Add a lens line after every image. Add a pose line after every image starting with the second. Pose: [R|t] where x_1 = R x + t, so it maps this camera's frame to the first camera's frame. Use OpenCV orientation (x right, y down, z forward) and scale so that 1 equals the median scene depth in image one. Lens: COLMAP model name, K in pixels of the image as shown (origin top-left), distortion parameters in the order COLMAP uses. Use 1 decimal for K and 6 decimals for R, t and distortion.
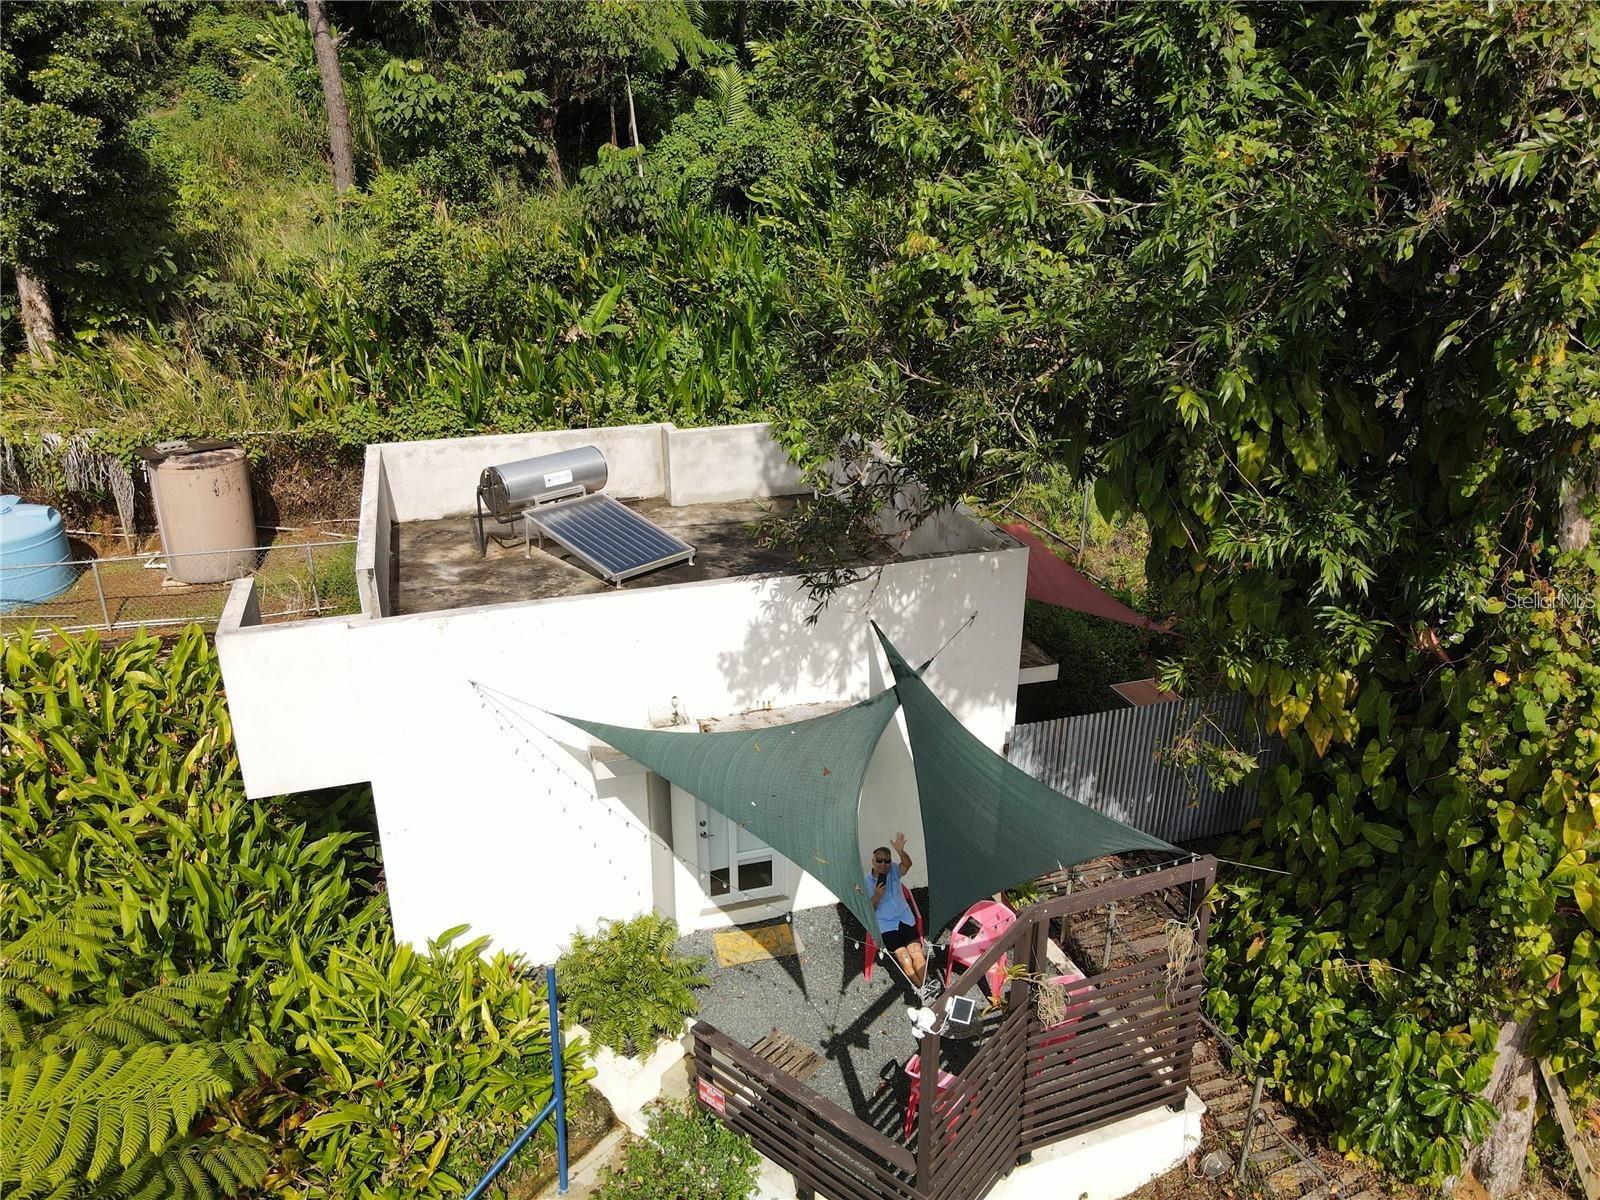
lens RADIAL K [[1181.2, 0, 789.0], [0, 1181.2, 596.0], [0, 0, 1]] dist [0.011088, 0.005790]
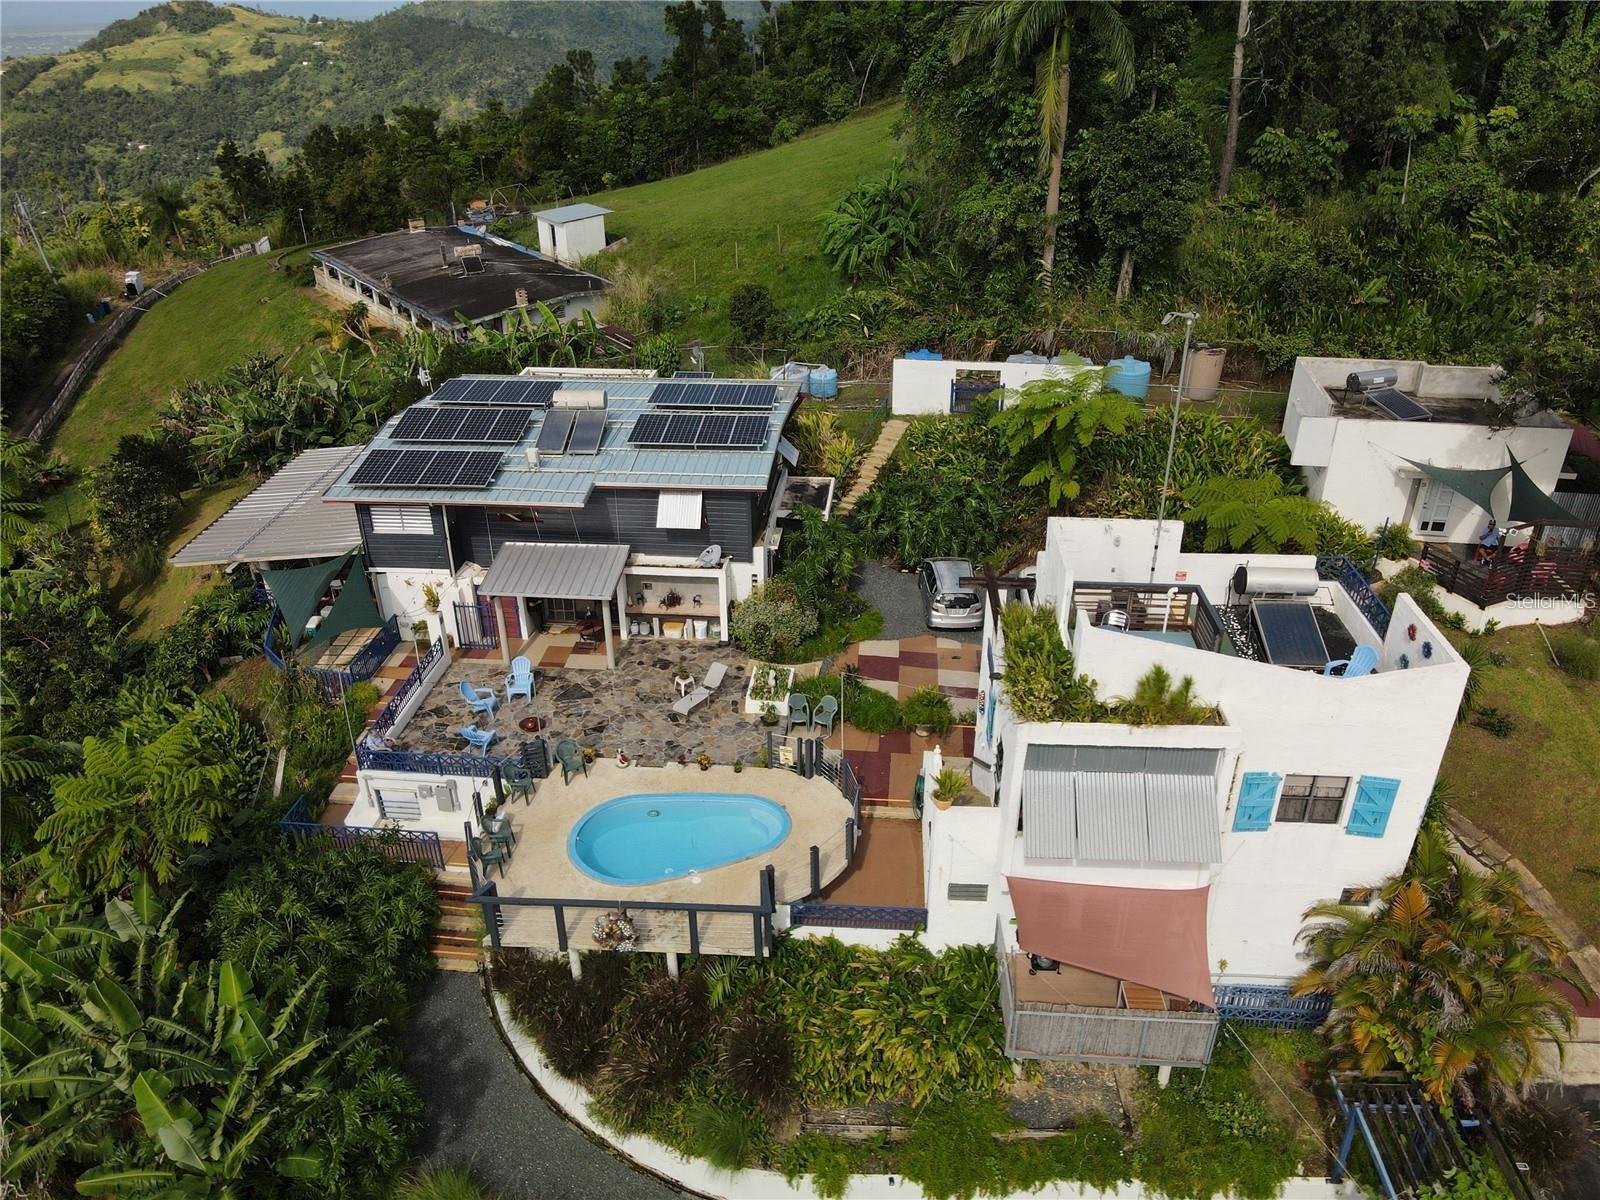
lens RADIAL K [[1181.2, 0, 789.0], [0, 1181.2, 596.0], [0, 0, 1]] dist [0.011088, 0.005790]
pose [[0.891113, 0.210740, -0.401877, -0.243509], [-0.161144, 0.974859, 0.153889, 0.209434], [0.424205, -0.072373, 0.902670, -2.364862]]
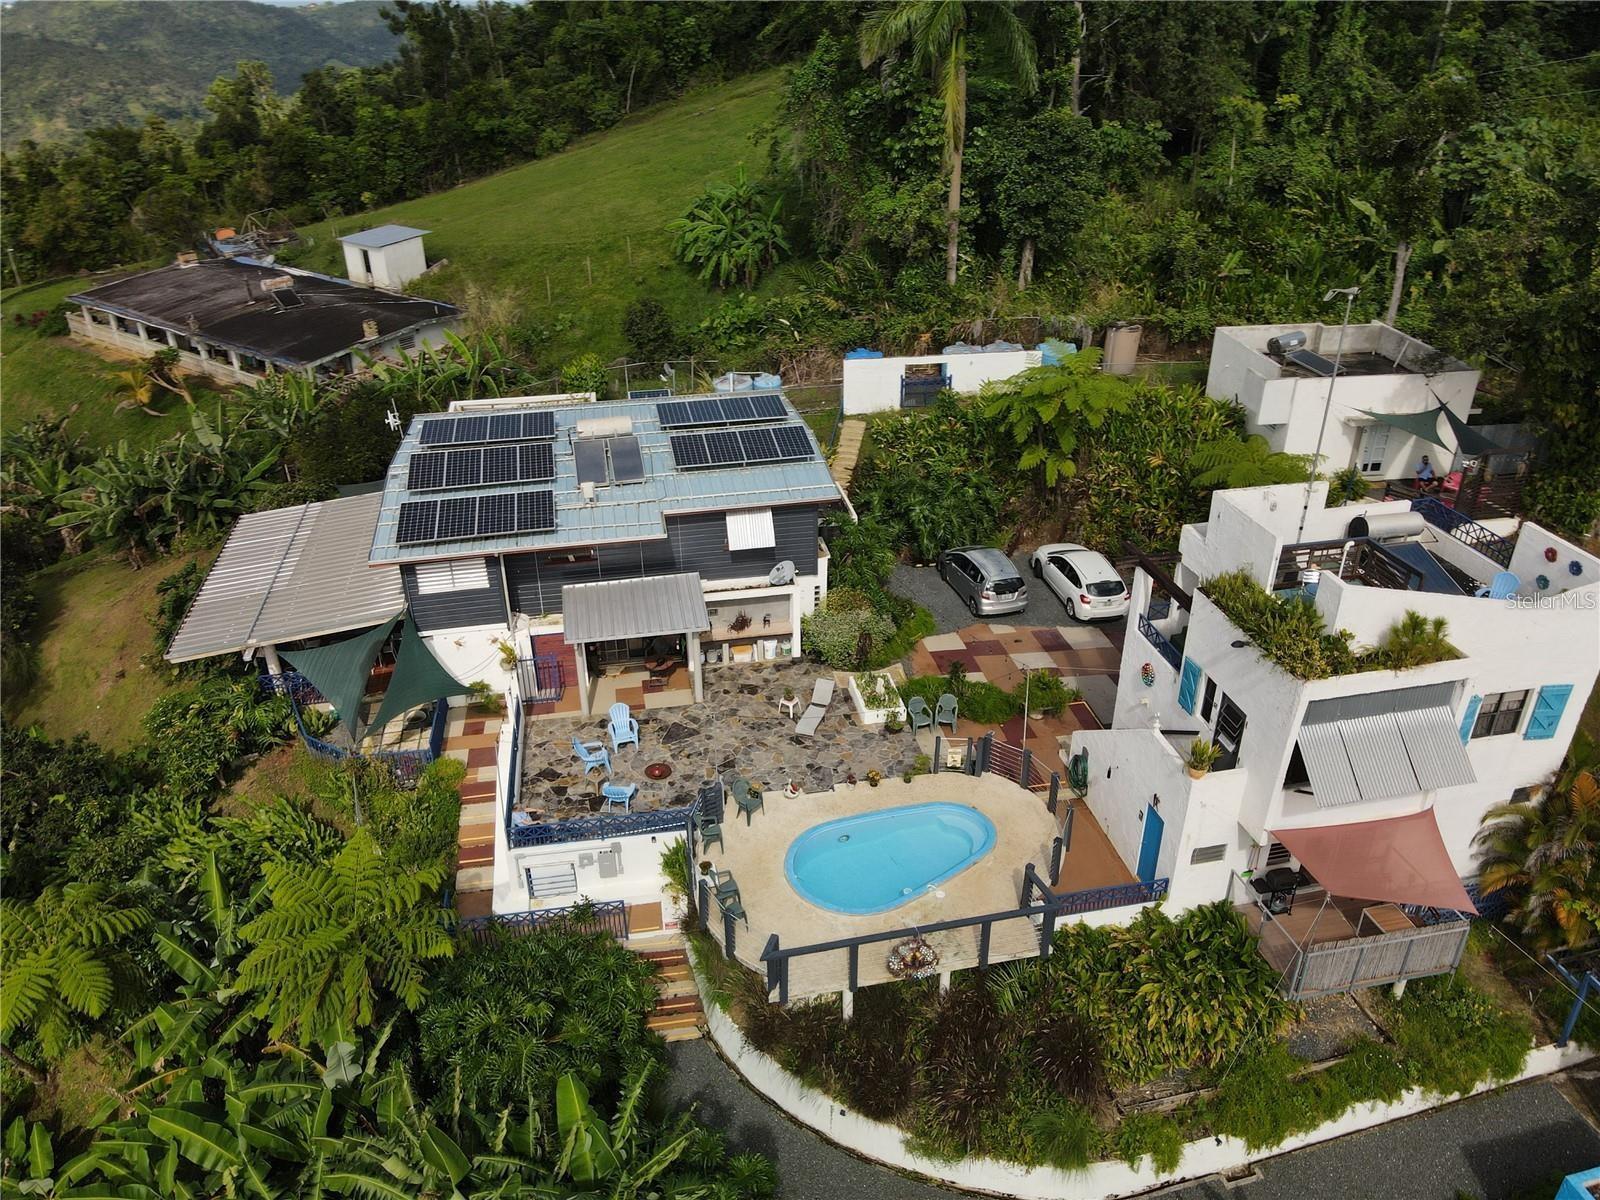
lens RADIAL K [[1182.9, 0, 784.8], [0, 1182.9, 594.1], [0, 0, 1]] dist [0.010163, 0.000121]
pose [[0.981652, 0.084554, -0.170907, -1.053424], [-0.064252, 0.990569, 0.121017, 0.292080], [0.179528, -0.107815, 0.977827, -2.591498]]
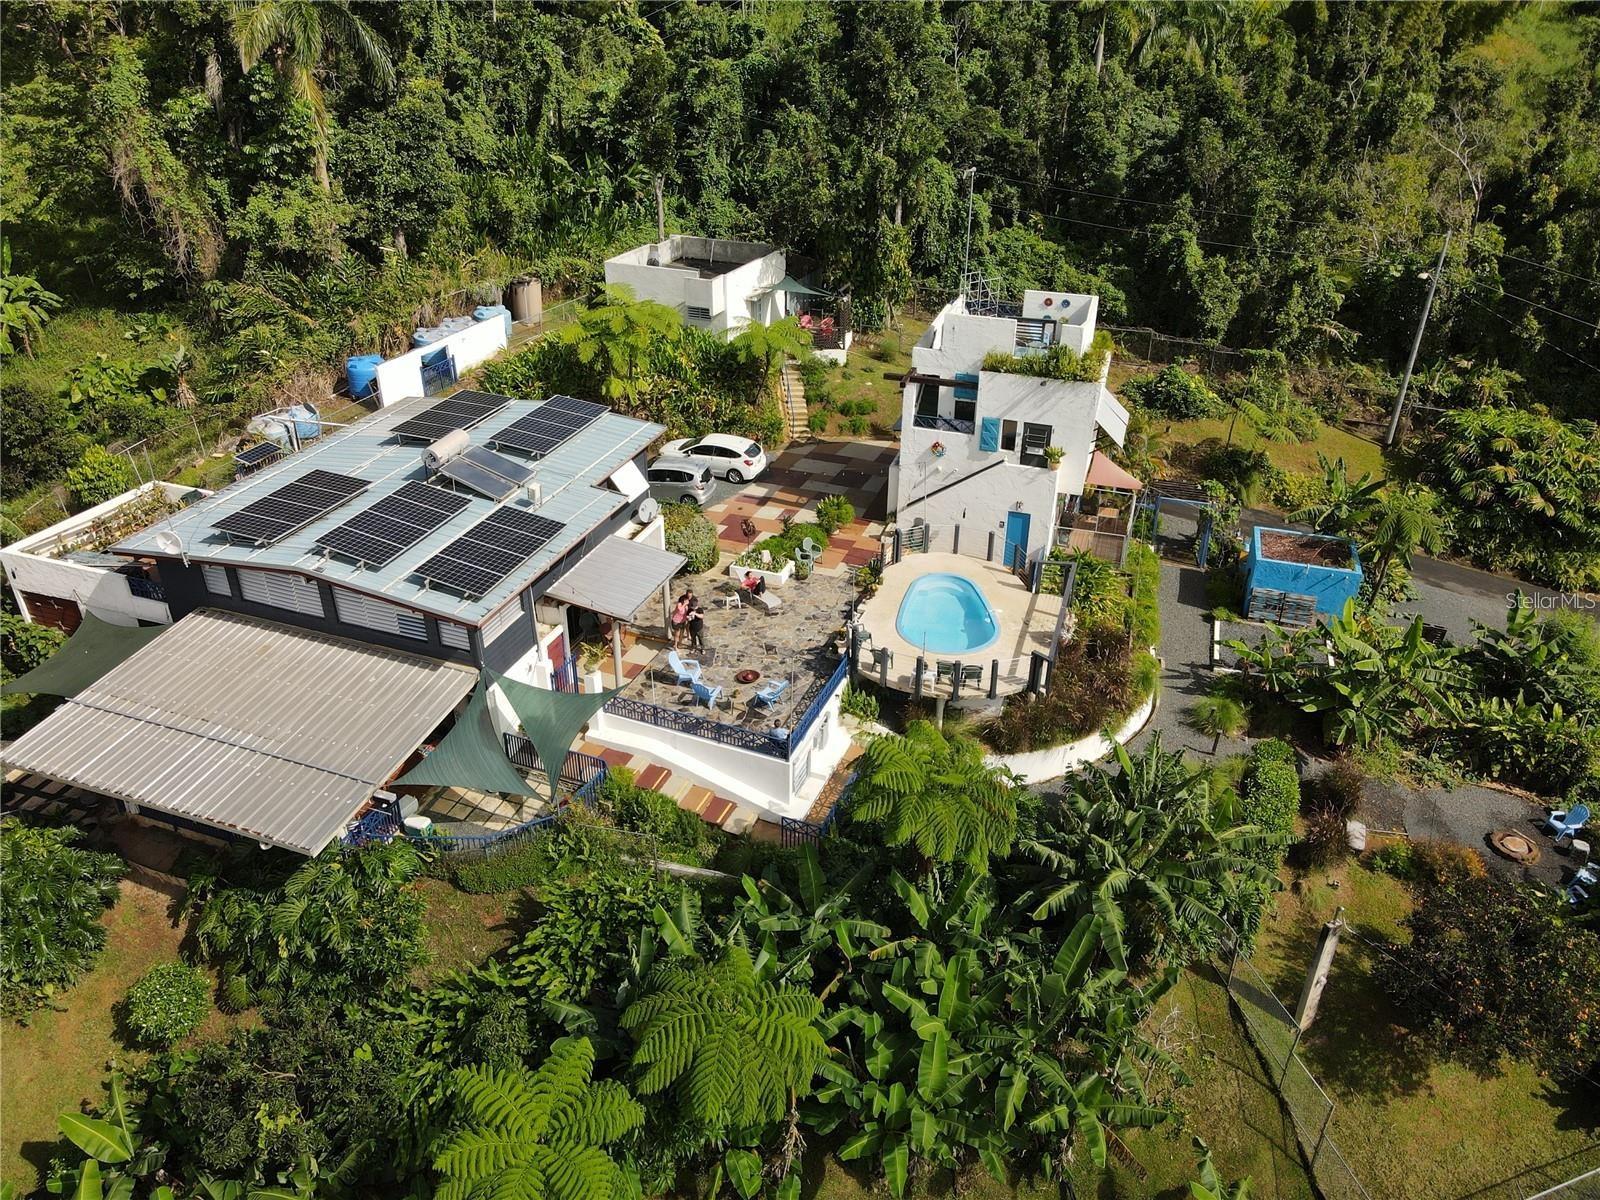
lens RADIAL K [[1175.6, 0, 794.9], [0, 1175.6, 598.8], [0, 0, 1]] dist [0.002111, 0.014099]
pose [[0.665085, -0.359633, 0.654467, -3.302037], [0.273564, 0.932810, 0.234581, 0.179921], [-0.694856, 0.023023, 0.718780, -2.365318]]
